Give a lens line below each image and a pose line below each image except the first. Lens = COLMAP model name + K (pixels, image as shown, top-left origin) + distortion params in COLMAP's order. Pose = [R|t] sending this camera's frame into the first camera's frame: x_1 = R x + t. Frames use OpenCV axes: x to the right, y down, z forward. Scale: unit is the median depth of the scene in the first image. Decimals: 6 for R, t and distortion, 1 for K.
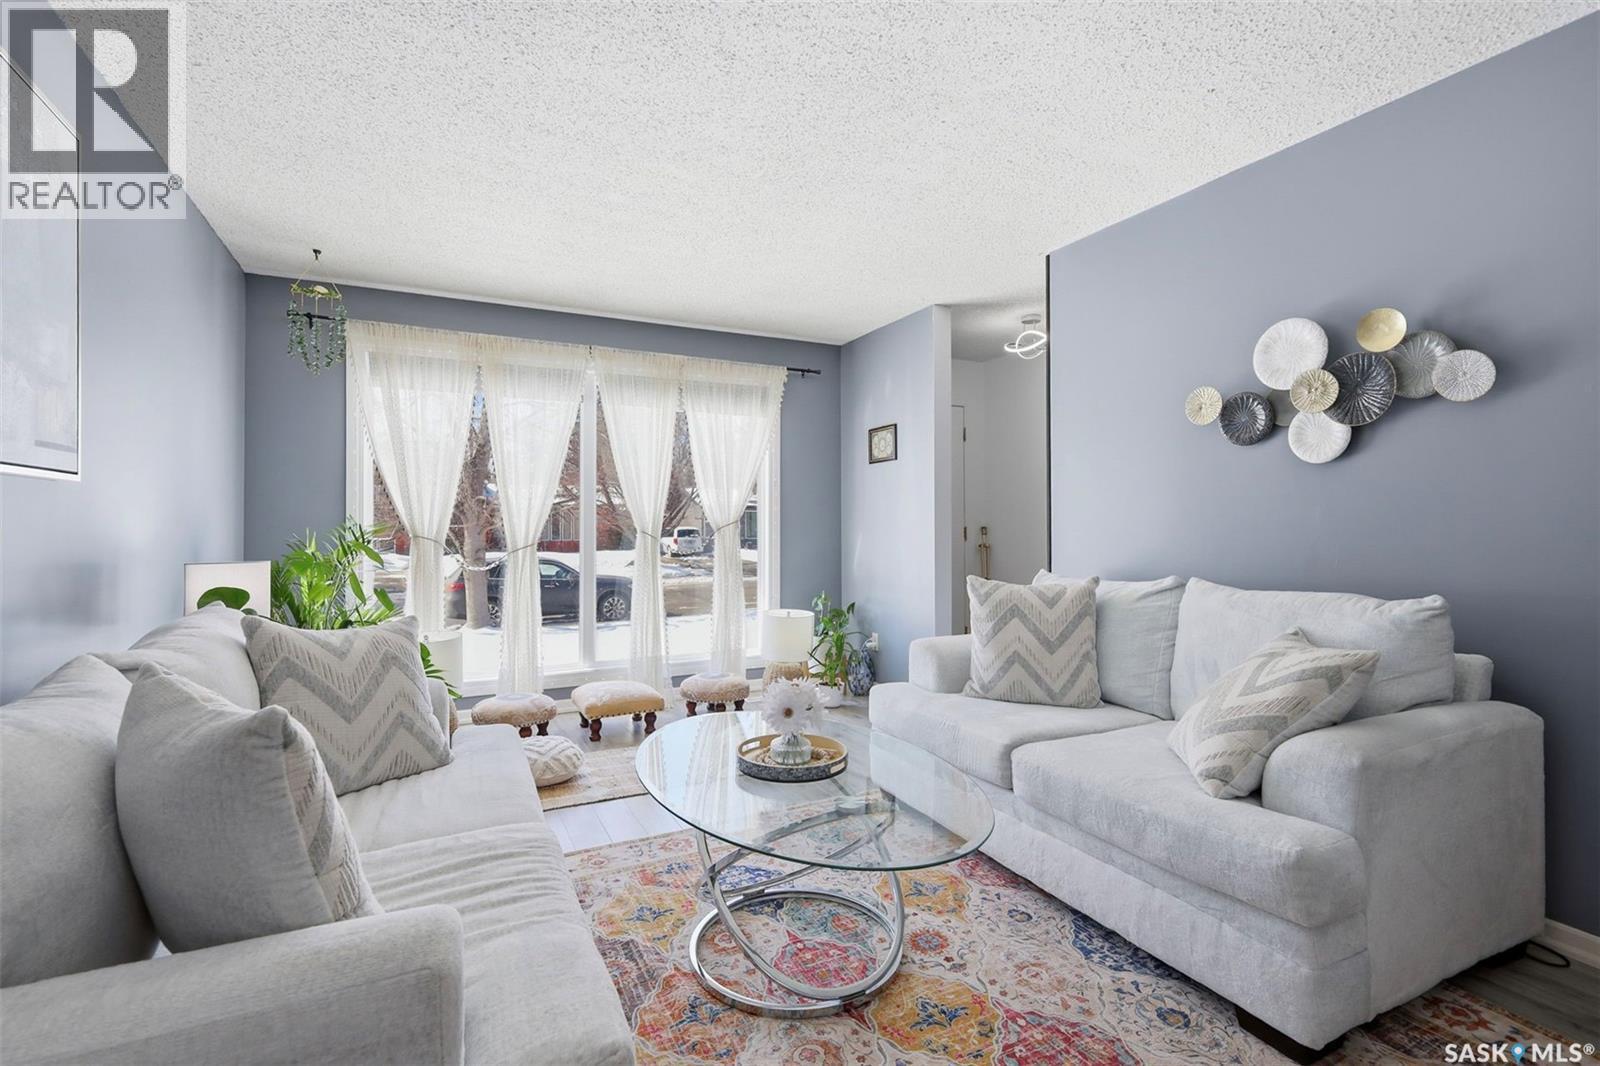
lens RADIAL K [[715.5, 0, 786.6], [0, 715.5, 530.4], [0, 0, 1]] dist [-0.000464, -0.000485]
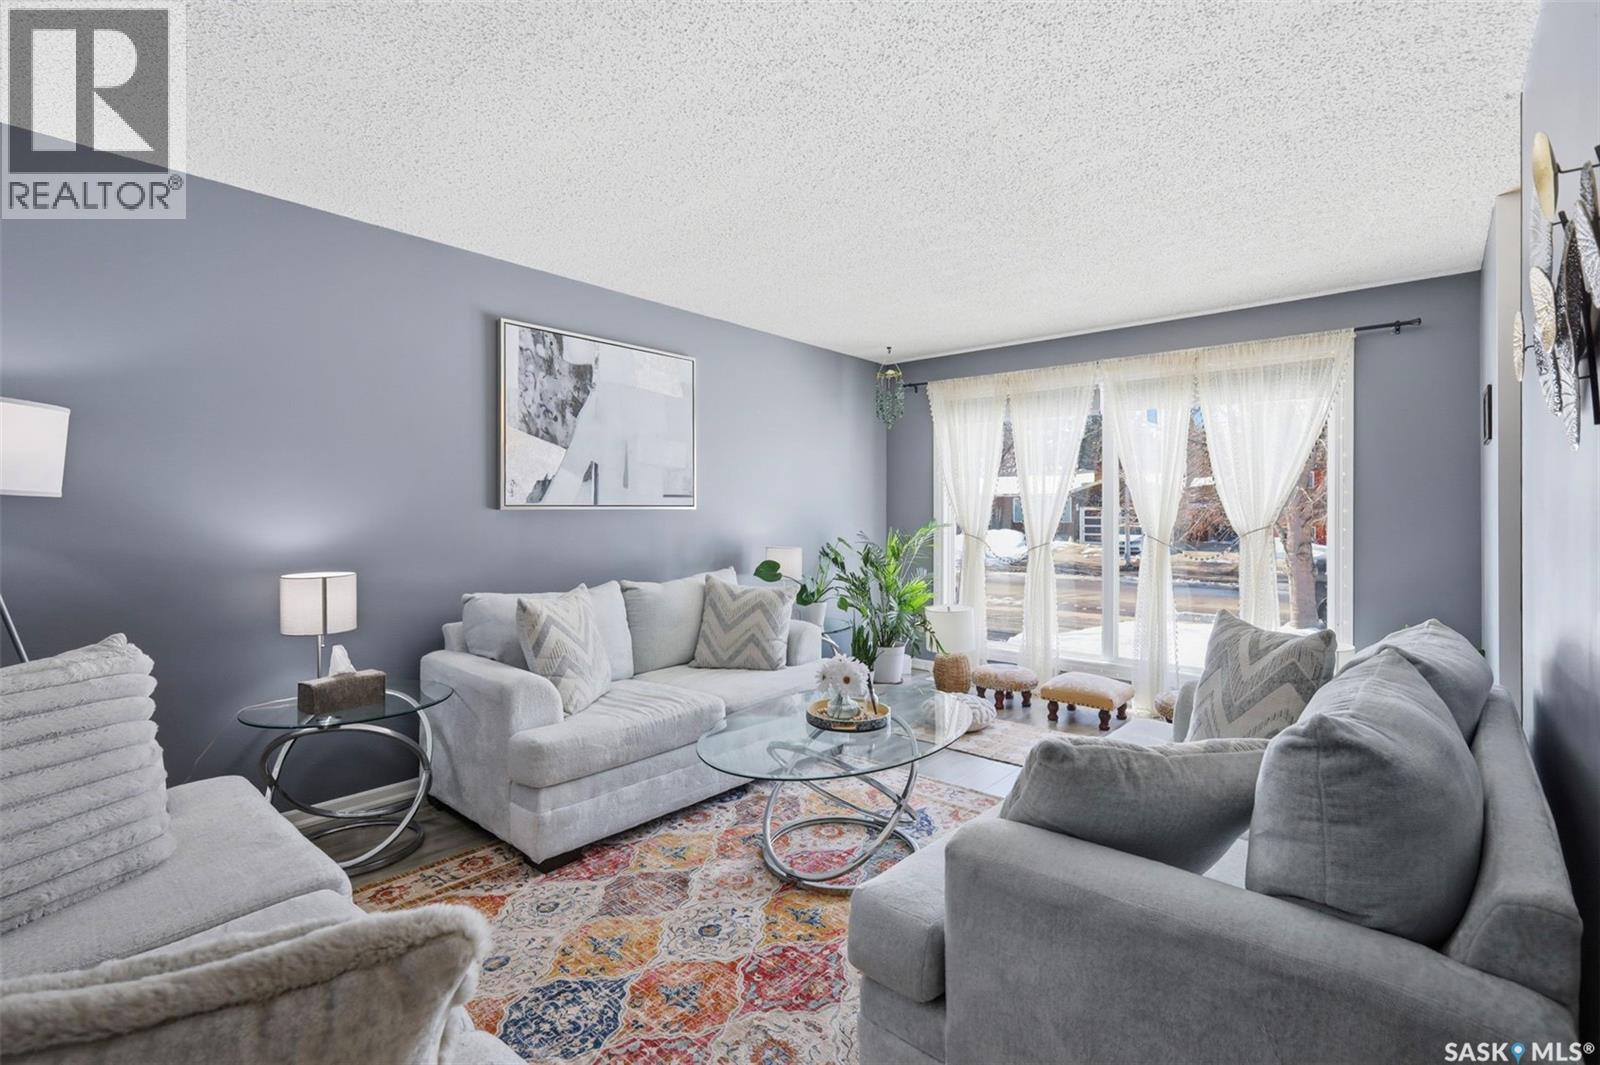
lens RADIAL K [[697.0, 0, 803.9], [0, 697.0, 529.1], [0, 0, 1]] dist [-0.001065, -0.000478]
pose [[0.413855, 0.026002, -0.909971, 0.950142], [-0.010852, 0.999662, 0.023629, -0.049410], [0.910278, 0.000096, 0.413997, 0.319080]]
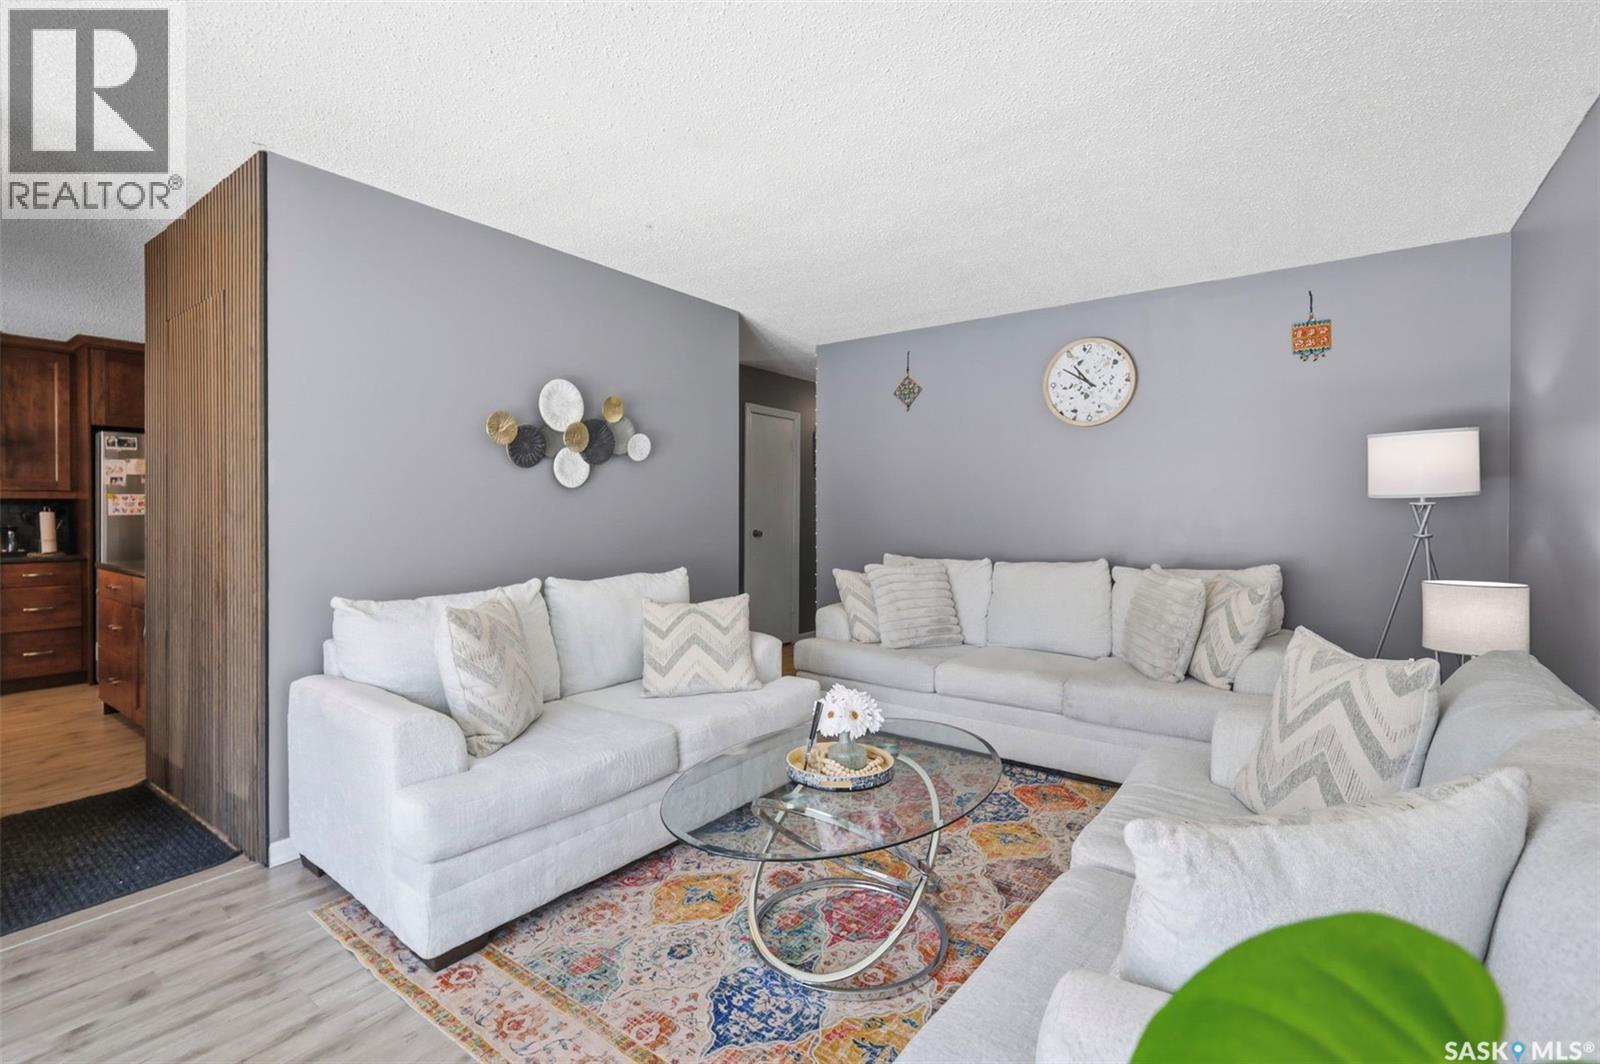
lens RADIAL K [[715.5, 0, 786.6], [0, 715.5, 529.4], [0, 0, 1]] dist [-0.000464, -0.000485]
pose [[-0.467674, -0.017360, 0.883731, -0.709892], [0.004599, 0.999746, 0.022072, -0.038704], [-0.883889, 0.014387, -0.467475, 1.276394]]
